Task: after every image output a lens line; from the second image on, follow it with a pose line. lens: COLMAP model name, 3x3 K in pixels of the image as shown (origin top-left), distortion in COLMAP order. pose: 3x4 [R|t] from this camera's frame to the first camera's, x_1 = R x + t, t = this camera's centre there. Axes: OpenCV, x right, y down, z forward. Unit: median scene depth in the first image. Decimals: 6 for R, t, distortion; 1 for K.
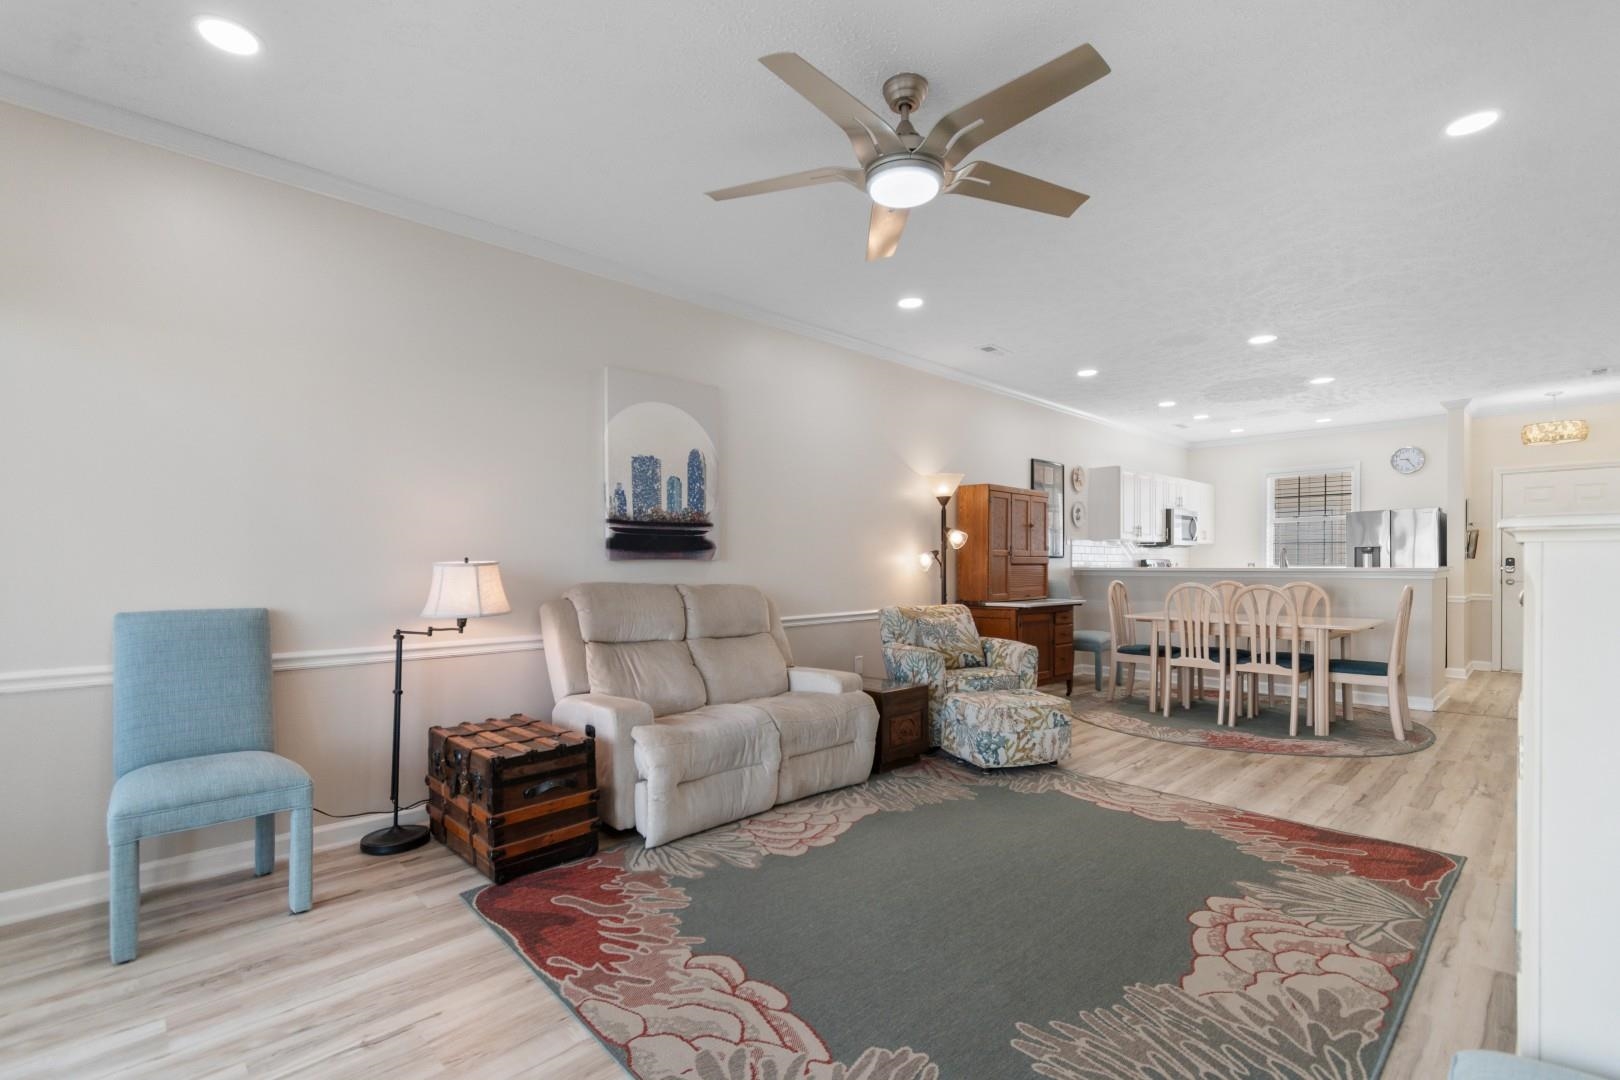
lens RADIAL K [[741.1, 0, 807.5], [0, 741.1, 561.6], [0, 0, 1]] dist [0.007947, -0.000304]
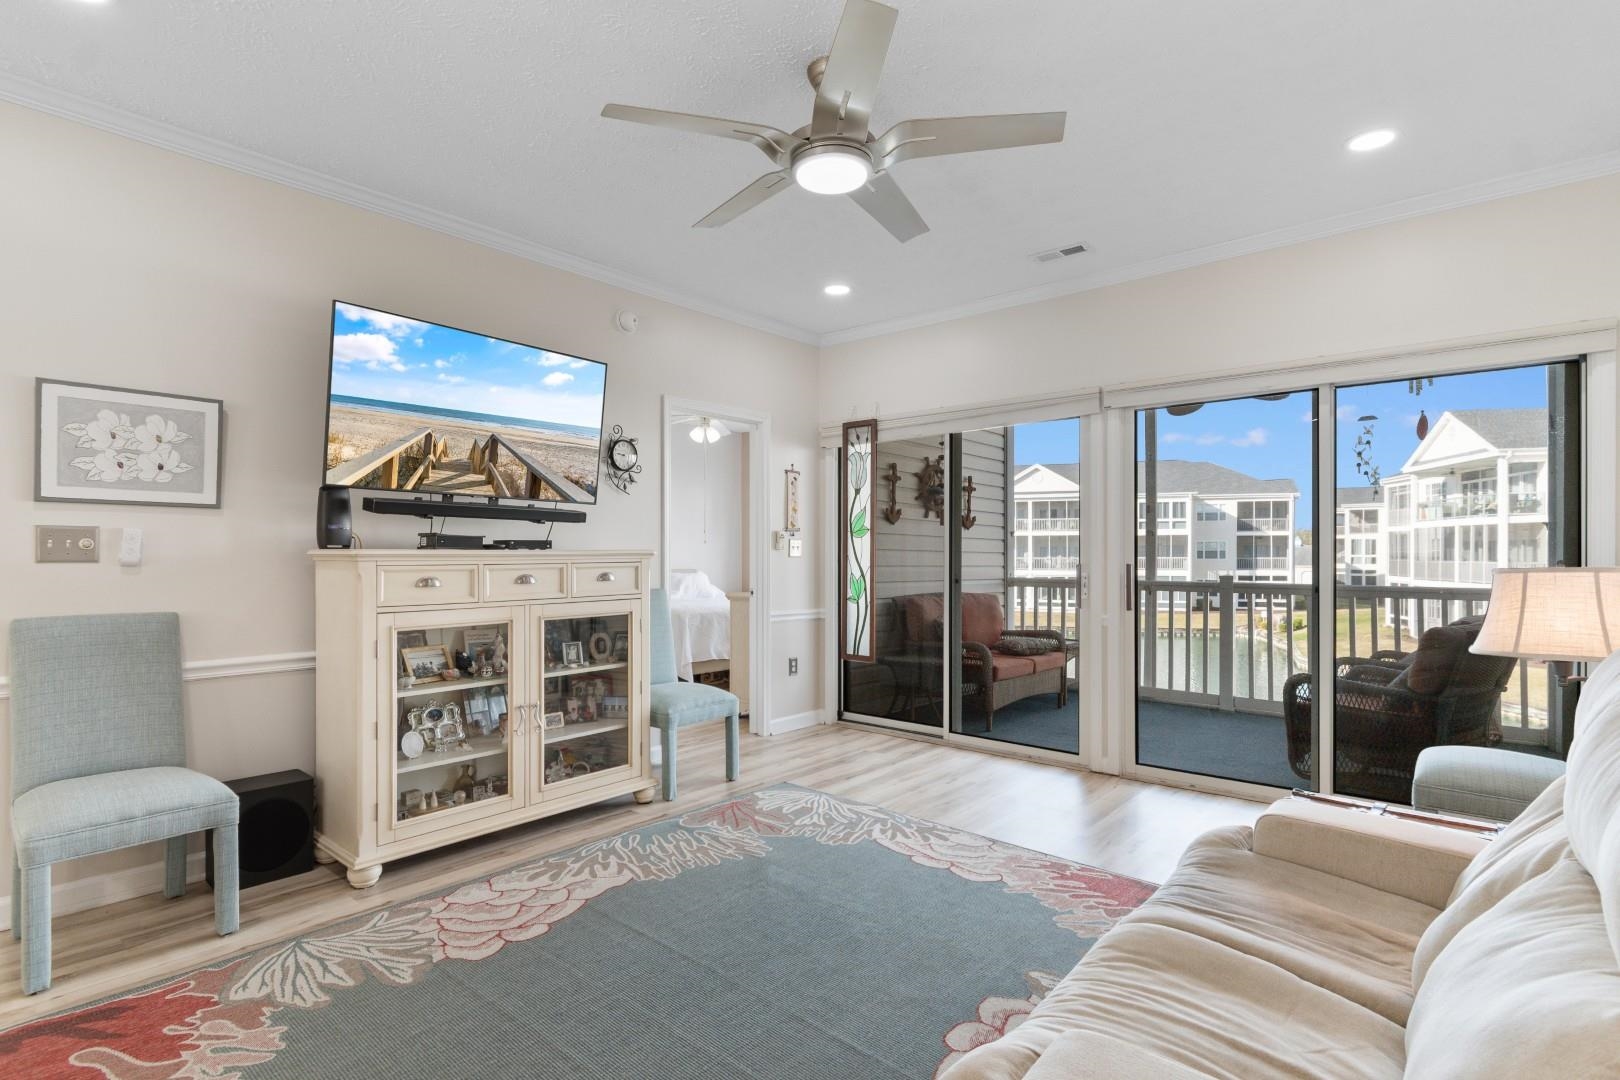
lens RADIAL K [[797.1, 0, 809.3], [0, 797.1, 556.4], [0, 0, 1]] dist [0.001969, -0.002079]
pose [[-0.995867, 0.005116, -0.090676, 0.156571], [0.004844, 0.999983, 0.003219, -0.010630], [0.090691, 0.002767, -0.995875, 1.258762]]
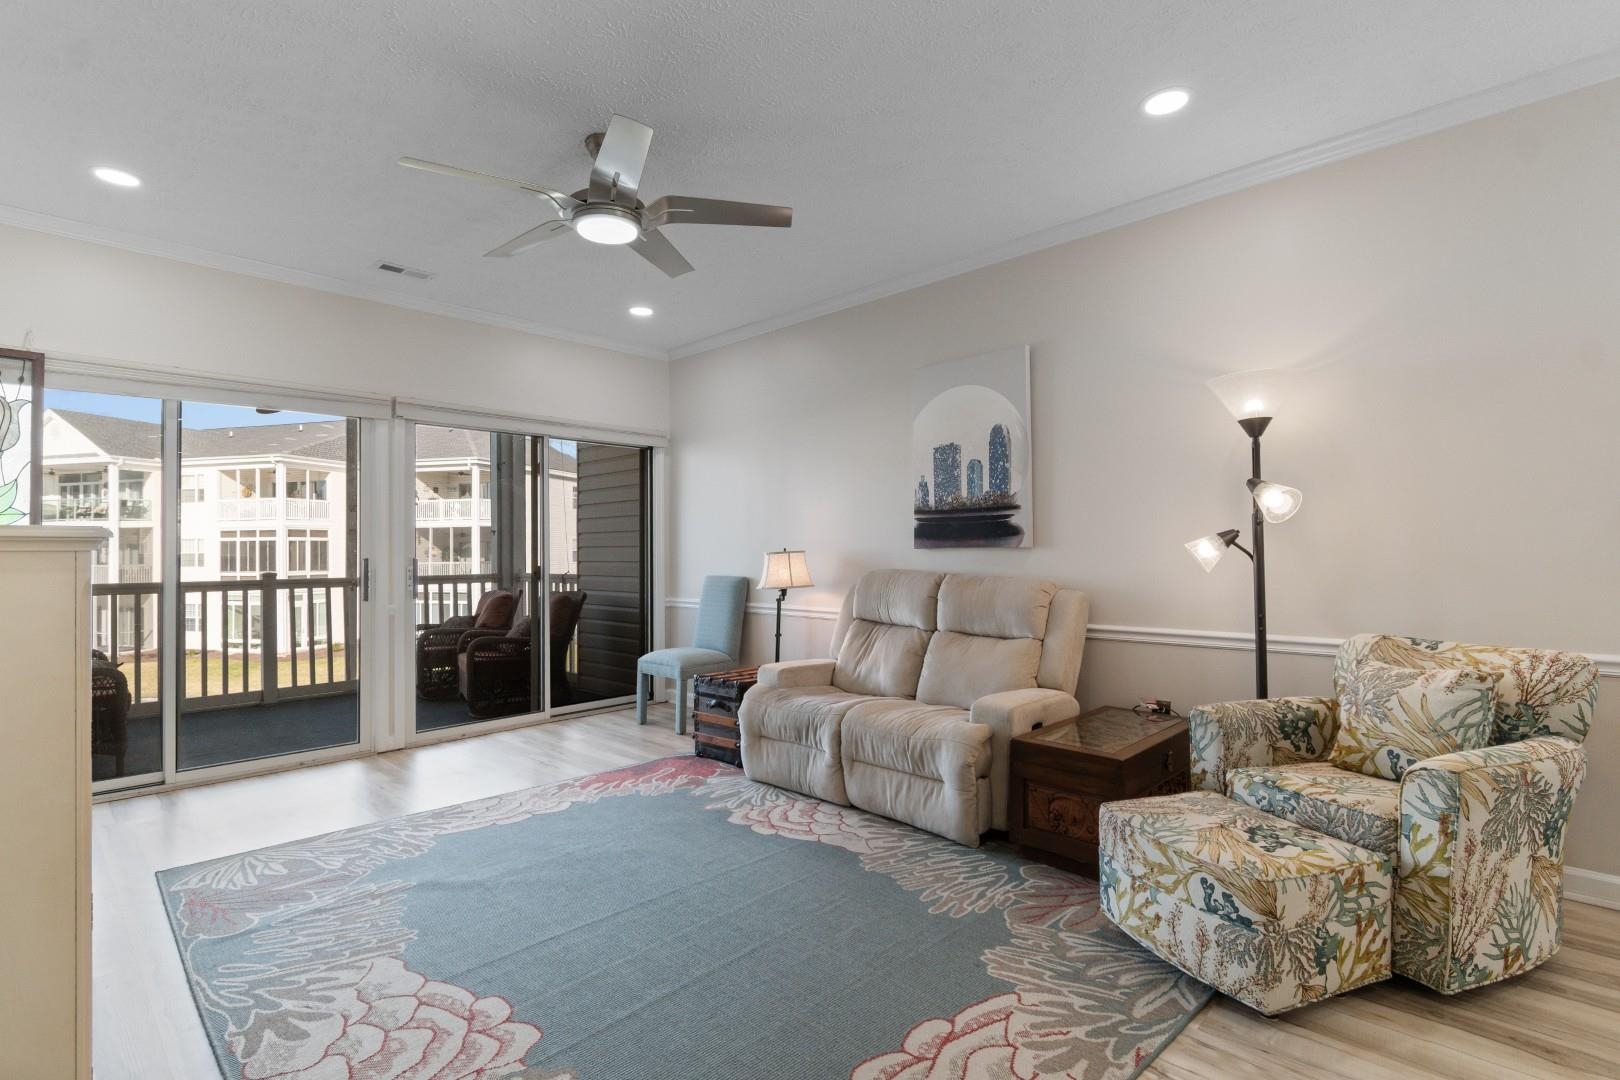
lens RADIAL K [[768.1, 0, 810.0], [0, 768.1, 540.0], [0, 0, 1]] dist [-0.001552, -0.001515]
pose [[0.034015, -0.011011, -0.999361, 0.826043], [0.008715, 0.999905, -0.010721, -0.004028], [0.999383, -0.008344, 0.034108, 0.795273]]
